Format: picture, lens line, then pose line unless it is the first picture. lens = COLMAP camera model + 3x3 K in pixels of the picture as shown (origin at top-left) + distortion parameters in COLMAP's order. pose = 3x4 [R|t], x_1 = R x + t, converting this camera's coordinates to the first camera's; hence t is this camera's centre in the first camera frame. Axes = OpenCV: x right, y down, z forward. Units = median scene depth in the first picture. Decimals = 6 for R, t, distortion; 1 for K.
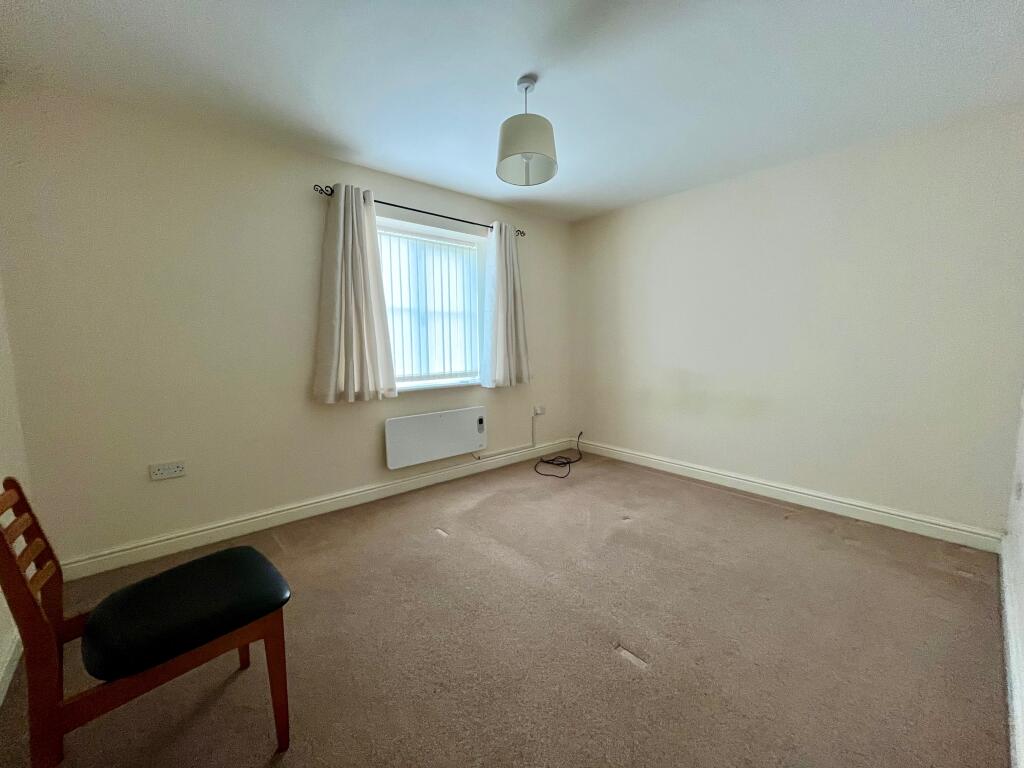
lens RADIAL K [[412.7, 0, 508.1], [0, 412.7, 383.3], [0, 0, 1]] dist [0.001745, 0.000089]
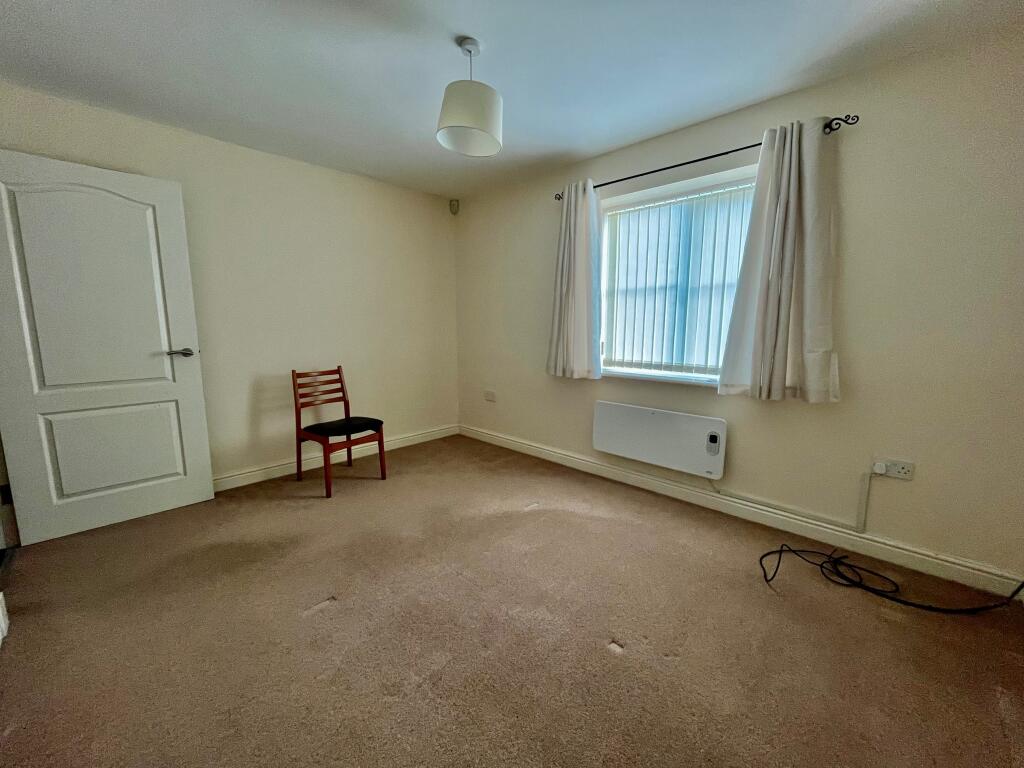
lens RADIAL K [[412.7, 0, 508.1], [0, 412.7, 383.3], [0, 0, 1]] dist [0.001745, 0.000089]
pose [[0.083844, 0.148120, -0.985409, 0.612949], [-0.110149, 0.984208, 0.138567, -0.063396], [0.990372, 0.096924, 0.098836, 0.598470]]
